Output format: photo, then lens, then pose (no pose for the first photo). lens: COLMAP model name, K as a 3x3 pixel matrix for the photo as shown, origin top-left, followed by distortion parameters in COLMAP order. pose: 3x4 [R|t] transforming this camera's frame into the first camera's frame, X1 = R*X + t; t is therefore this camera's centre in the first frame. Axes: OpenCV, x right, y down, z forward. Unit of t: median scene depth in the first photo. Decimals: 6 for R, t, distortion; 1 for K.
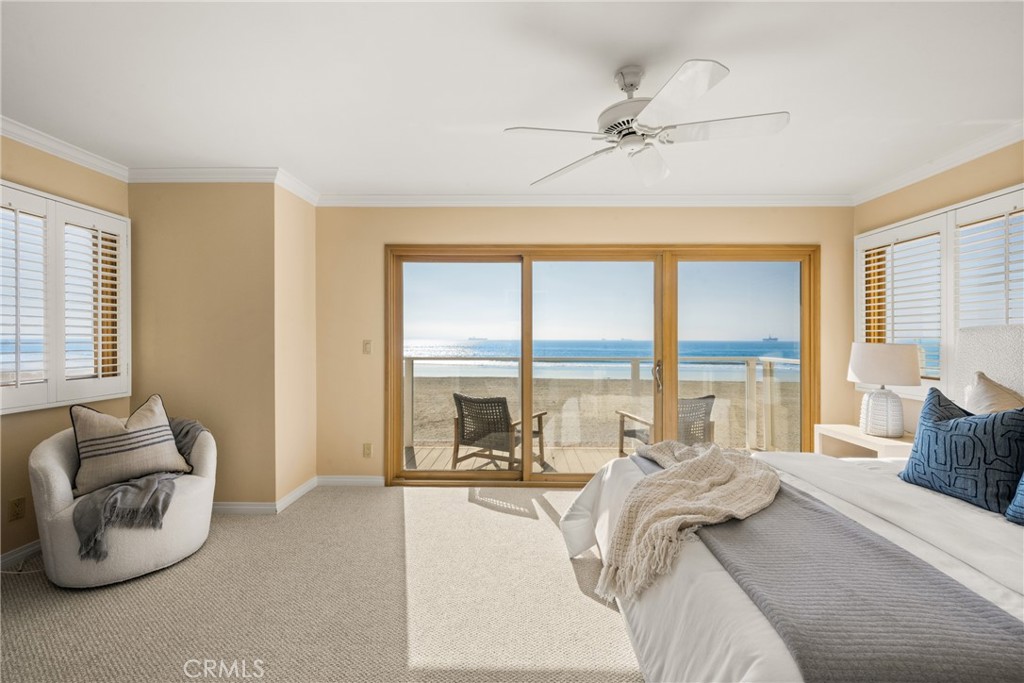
lens RADIAL K [[416.5, 0, 512.0], [0, 416.5, 341.5], [0, 0, 1]] dist [0.000433, -0.000083]
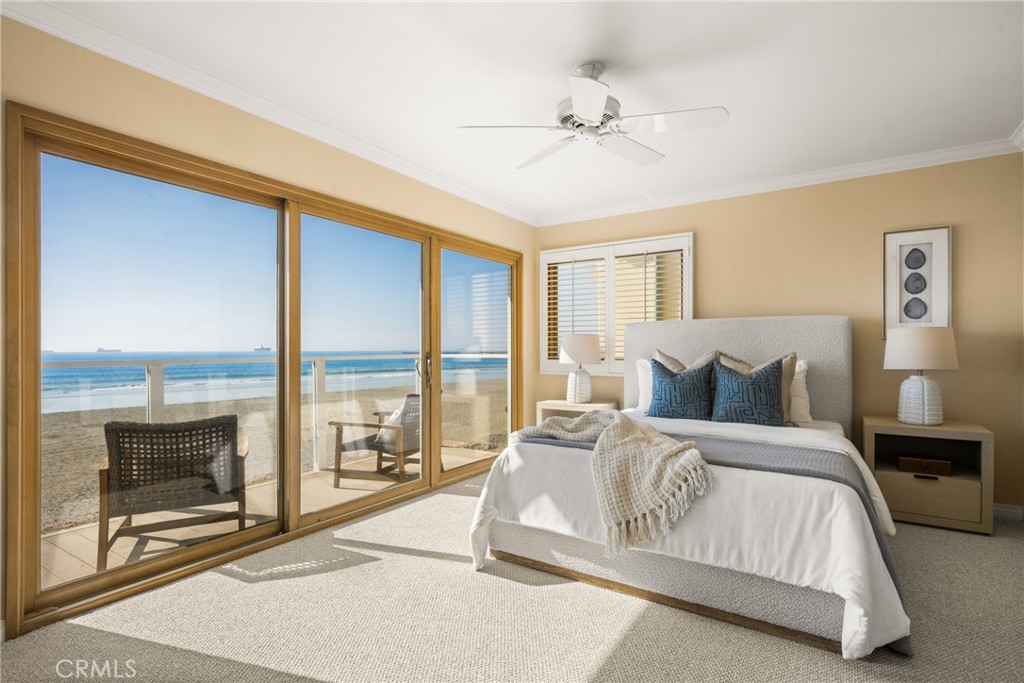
lens RADIAL K [[498.8, 0, 512.4], [0, 498.8, 349.1], [0, 0, 1]] dist [-0.000514, -0.000461]
pose [[0.531310, -0.003433, 0.847170, -0.481860], [0.008540, 0.999963, -0.001304, 0.041422], [-0.847134, 0.007928, 0.531320, 0.261849]]
